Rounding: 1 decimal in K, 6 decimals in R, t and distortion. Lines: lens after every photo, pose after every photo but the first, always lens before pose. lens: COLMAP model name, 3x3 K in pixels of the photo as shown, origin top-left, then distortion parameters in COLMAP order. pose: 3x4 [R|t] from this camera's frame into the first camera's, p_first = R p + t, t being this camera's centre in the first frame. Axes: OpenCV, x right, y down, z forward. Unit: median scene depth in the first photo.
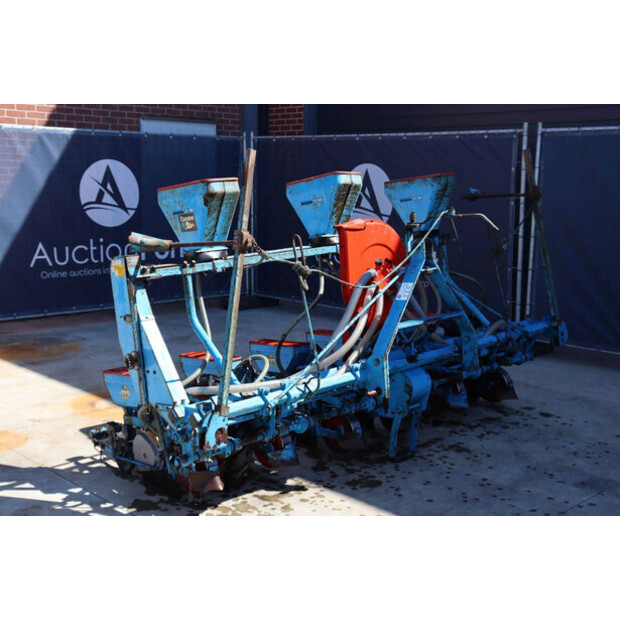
lens RADIAL K [[835.8, 0, 310.0], [0, 835.8, 310.0], [0, 0, 1]] dist [-0.021317, 0.447873]
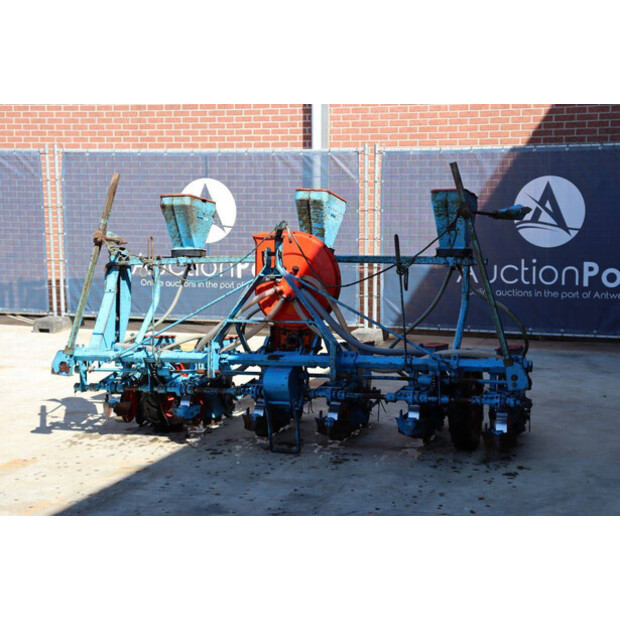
lens RADIAL K [[1130.8, 0, 310.0], [0, 1130.8, 310.0], [0, 0, 1]] dist [0.222921, 0.260484]
pose [[0.456492, 0.084813, -0.885676, 1.422700], [-0.138549, 0.990079, 0.023401, -0.042825], [0.878874, 0.112027, 0.463714, 0.332527]]
